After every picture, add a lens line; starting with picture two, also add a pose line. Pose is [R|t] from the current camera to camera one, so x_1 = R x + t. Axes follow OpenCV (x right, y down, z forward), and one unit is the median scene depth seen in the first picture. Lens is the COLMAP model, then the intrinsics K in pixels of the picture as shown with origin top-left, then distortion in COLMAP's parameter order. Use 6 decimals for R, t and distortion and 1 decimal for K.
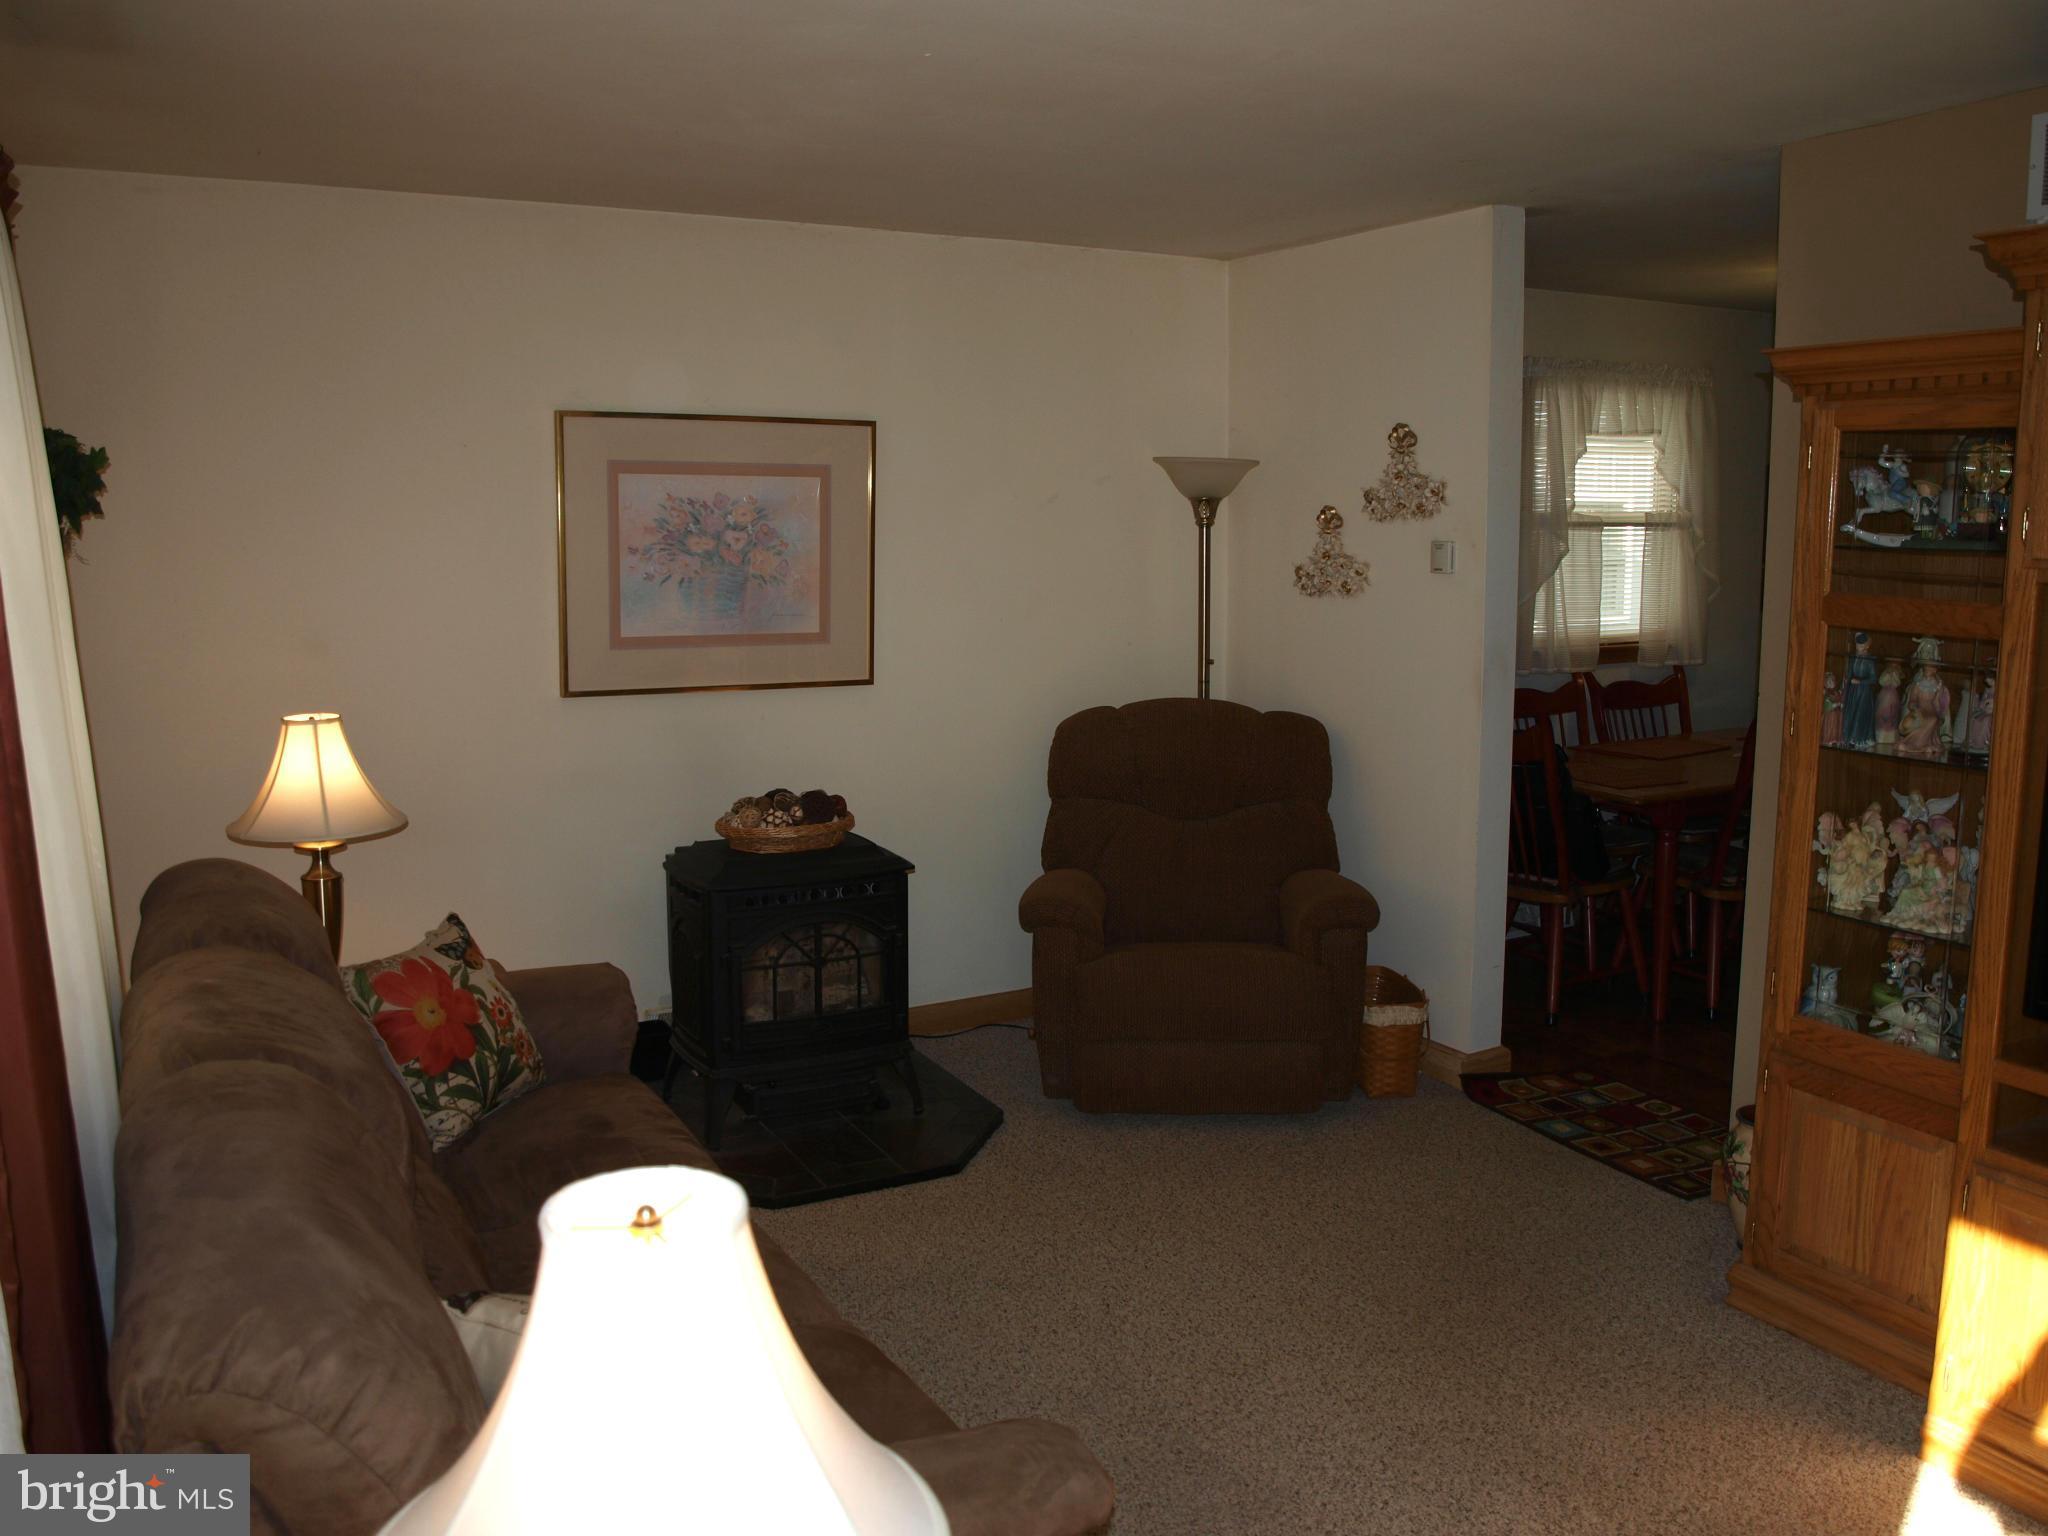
lens RADIAL K [[1639.2, 0, 1015.7], [0, 1639.2, 742.2], [0, 0, 1]] dist [-0.112866, 0.076968]
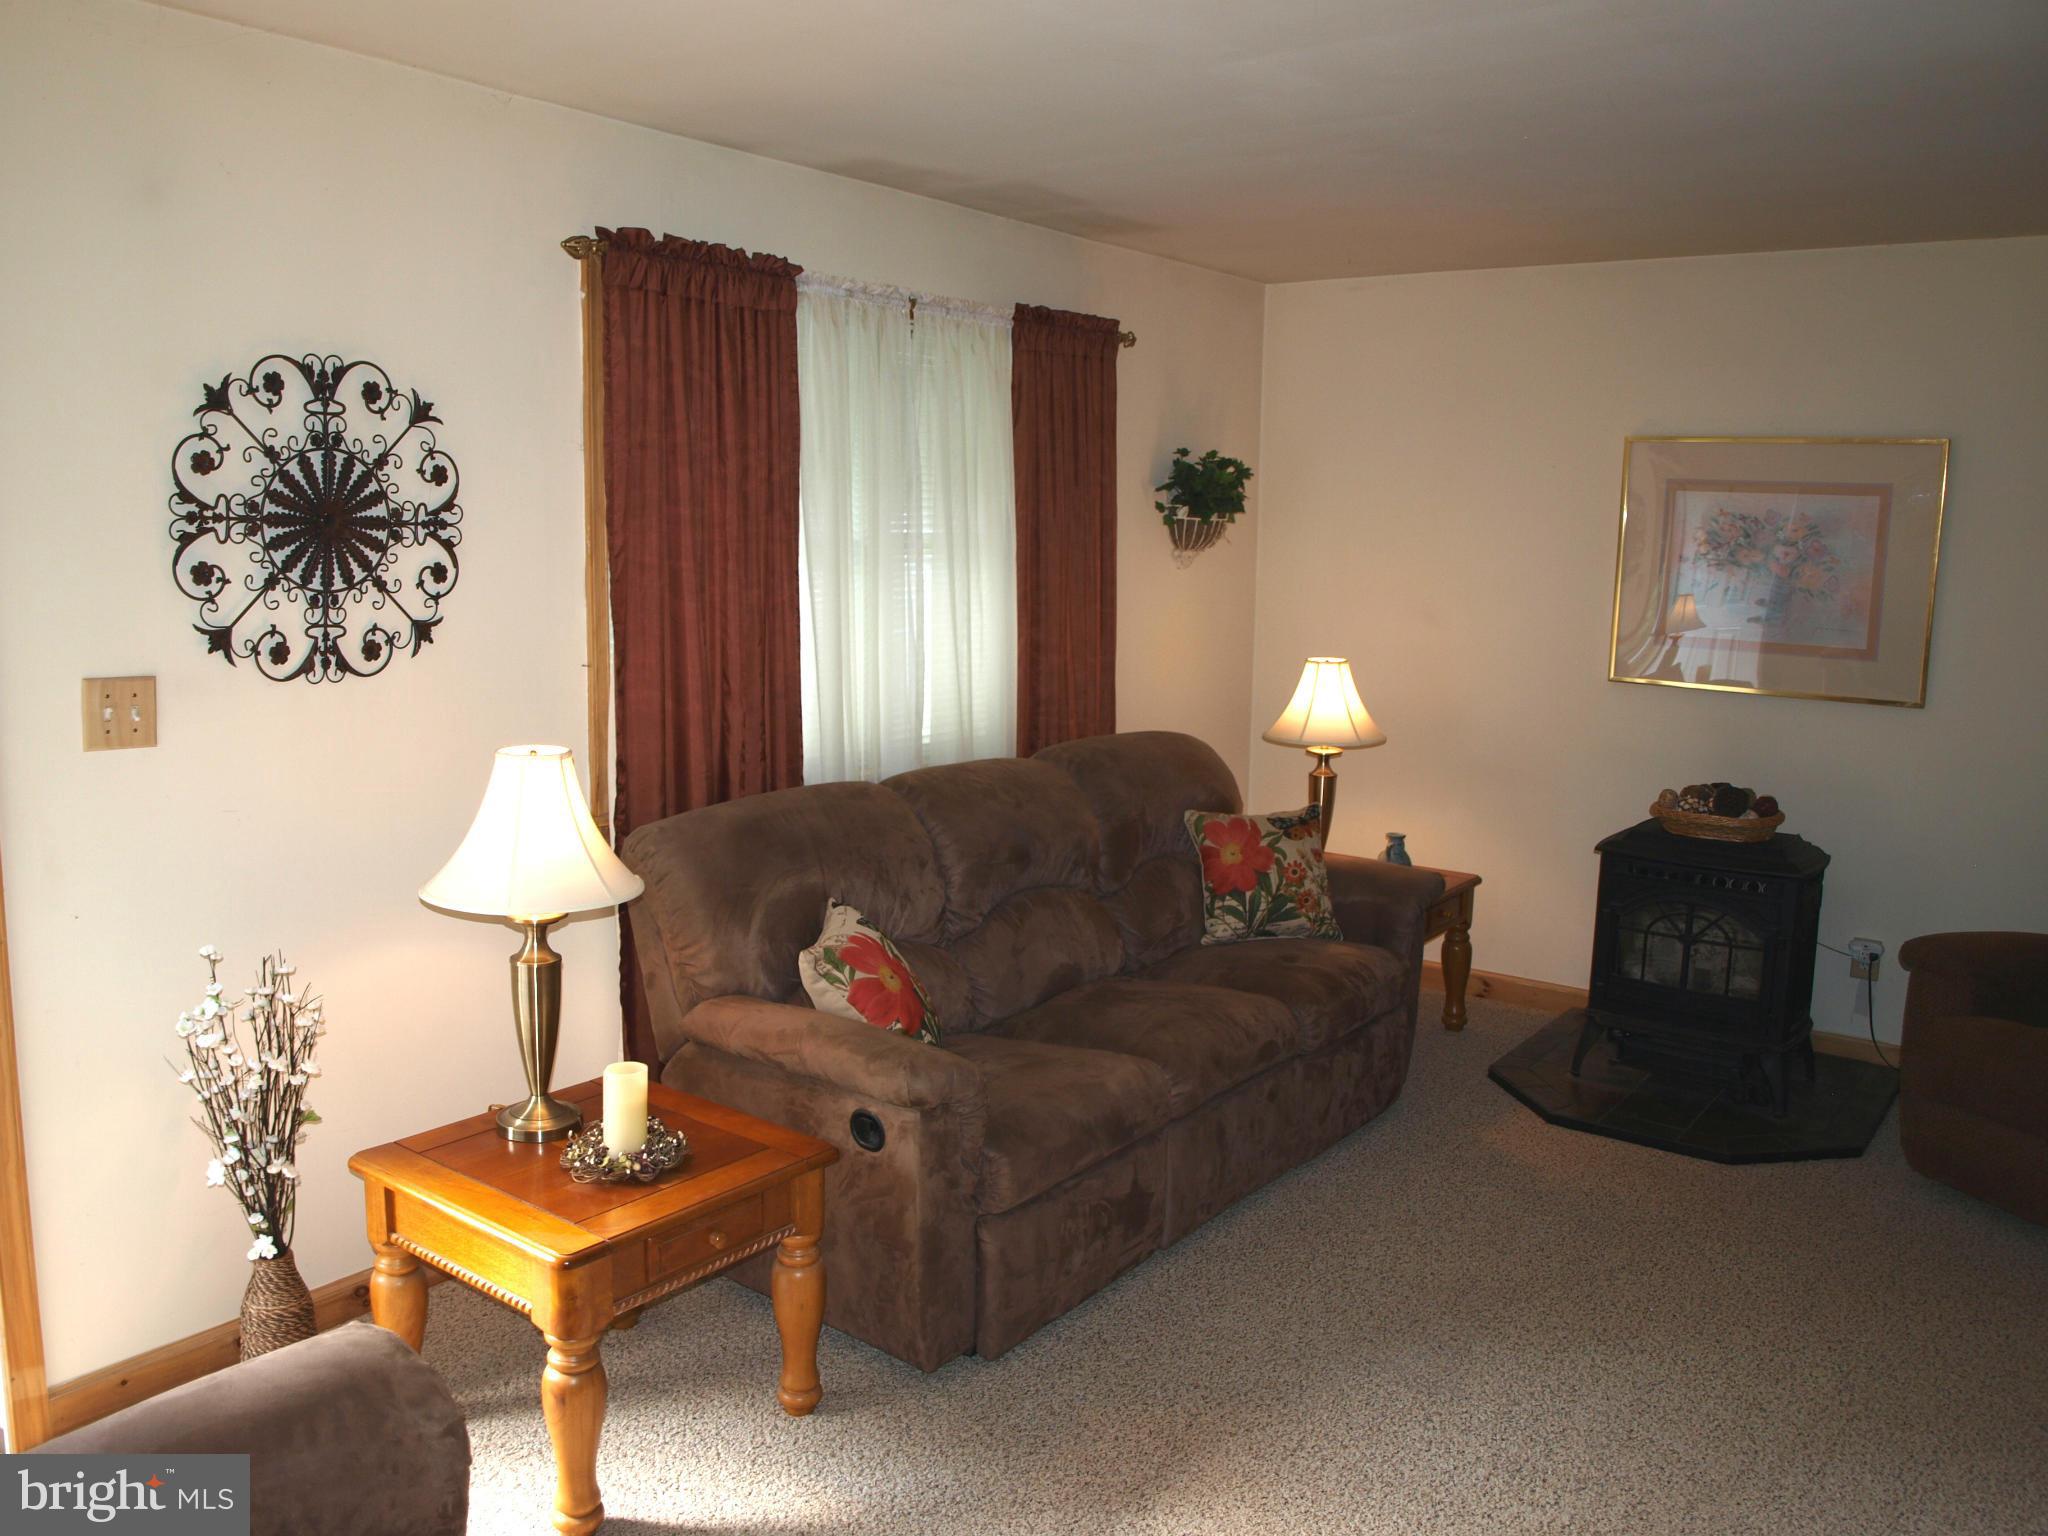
lens RADIAL K [[1639.2, 0, 1015.7], [0, 1639.2, 742.2], [0, 0, 1]] dist [-0.112866, 0.076968]
pose [[0.424838, 0.135557, -0.895063, 0.604442], [-0.141648, 0.986501, 0.082172, -0.019059], [0.894119, 0.091874, 0.438304, 0.112193]]
